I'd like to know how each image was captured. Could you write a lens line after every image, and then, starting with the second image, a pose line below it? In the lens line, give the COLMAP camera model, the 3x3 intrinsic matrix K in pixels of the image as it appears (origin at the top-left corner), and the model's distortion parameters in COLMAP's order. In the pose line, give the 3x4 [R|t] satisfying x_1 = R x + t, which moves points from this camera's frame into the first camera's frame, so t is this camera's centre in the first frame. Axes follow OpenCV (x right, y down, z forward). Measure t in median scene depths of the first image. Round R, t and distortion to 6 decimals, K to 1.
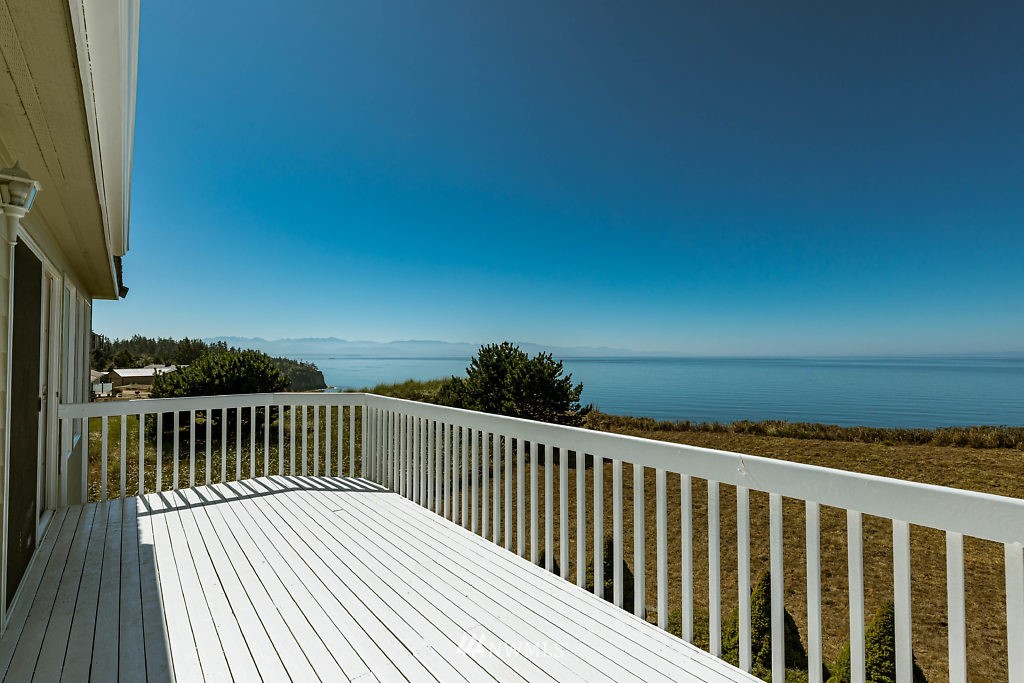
lens RADIAL K [[485.7, 0, 516.7], [0, 485.7, 340.5], [0, 0, 1]] dist [-0.000850, 0.000041]
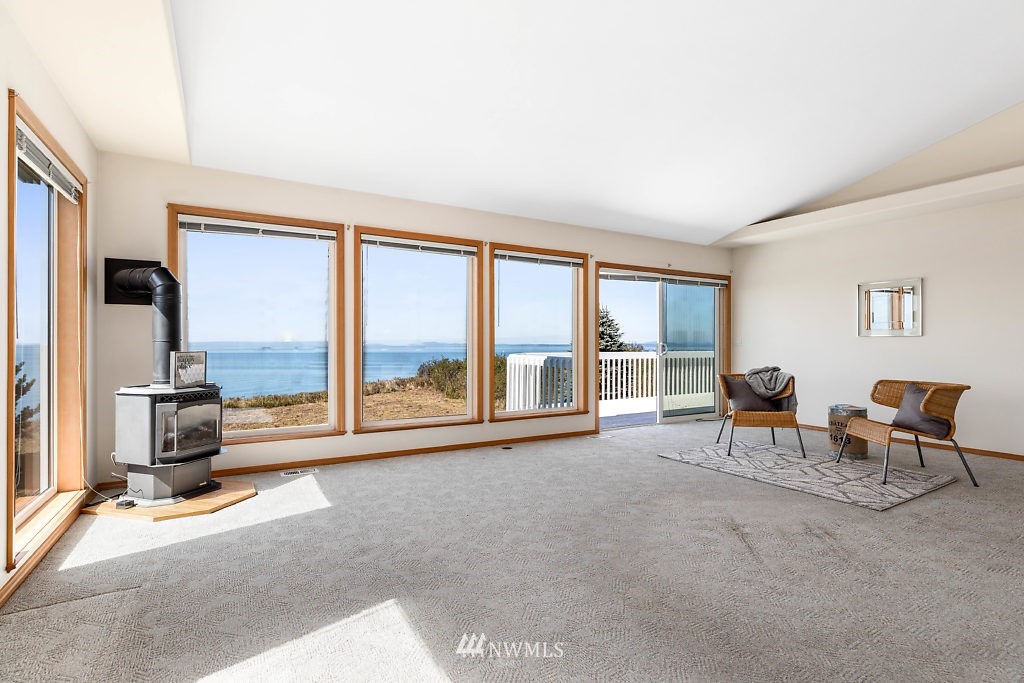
lens RADIAL K [[493.7, 0, 512.0], [0, 493.7, 341.5], [0, 0, 1]] dist [-0.002741, -0.000476]
pose [[0.150824, 0.002070, 0.988558, -0.465883], [-0.029457, 0.999563, 0.002401, 0.016978], [-0.988122, -0.029482, 0.150819, 0.209316]]
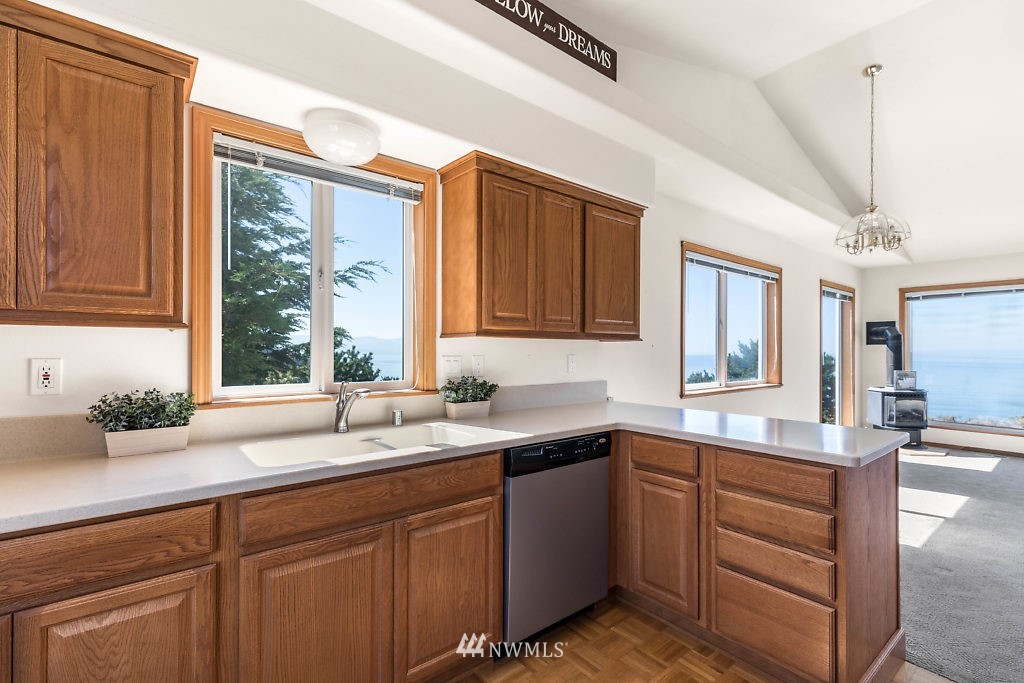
lens RADIAL K [[461.0, 0, 517.5], [0, 461.0, 345.8], [0, 0, 1]] dist [0.000986, 0.001036]
pose [[0.999988, 0.004696, 0.001463, -0.555534], [-0.004723, 0.999800, 0.019449, 0.004584], [-0.001371, -0.019455, 0.999810, 0.063392]]
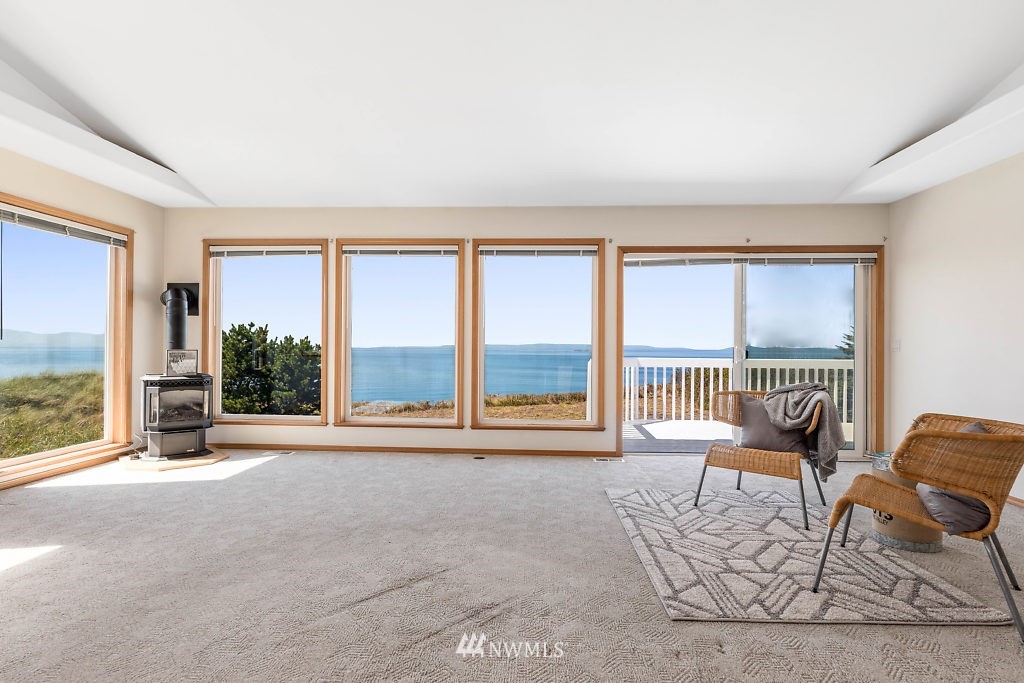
lens RADIAL K [[518.0, 0, 512.0], [0, 518.0, 341.5], [0, 0, 1]] dist [-0.001623, 0.000326]
pose [[0.670533, 0.009336, 0.741821, -0.396749], [-0.027538, 0.999545, 0.012312, 0.013610], [-0.741368, -0.028684, 0.670485, 0.085809]]
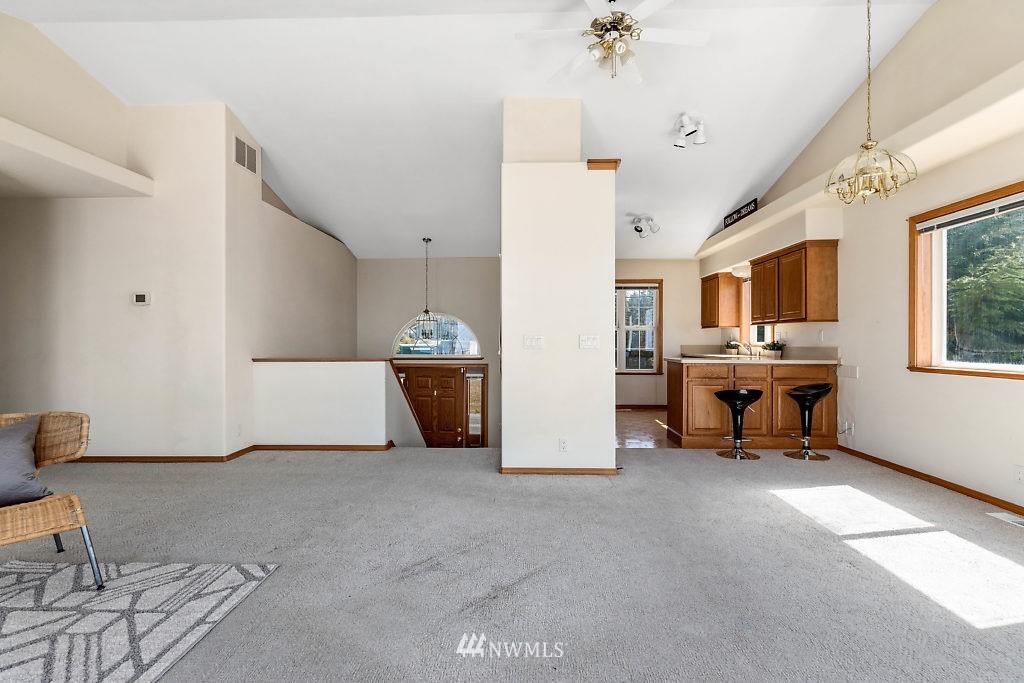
lens RADIAL K [[485.7, 0, 516.7], [0, 485.7, 340.5], [0, 0, 1]] dist [-0.000850, 0.000041]
pose [[-0.648815, -0.001080, -0.760946, -0.261707], [0.019776, 0.999637, -0.018281, 0.015693], [0.760689, -0.026909, -0.648558, 0.236625]]
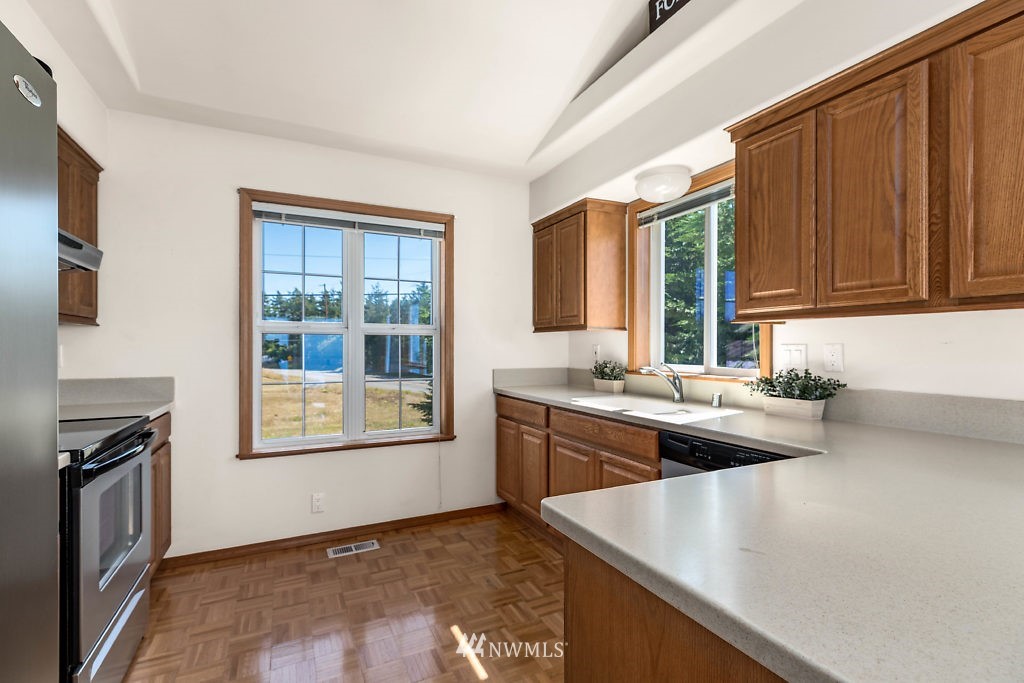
lens RADIAL K [[461.0, 0, 517.5], [0, 461.0, 345.8], [0, 0, 1]] dist [0.000986, 0.001036]
pose [[-0.210123, 0.000961, -0.977675, -0.468259], [0.028720, 0.999574, -0.005190, 0.008291], [0.977253, -0.029169, -0.210061, 0.135605]]
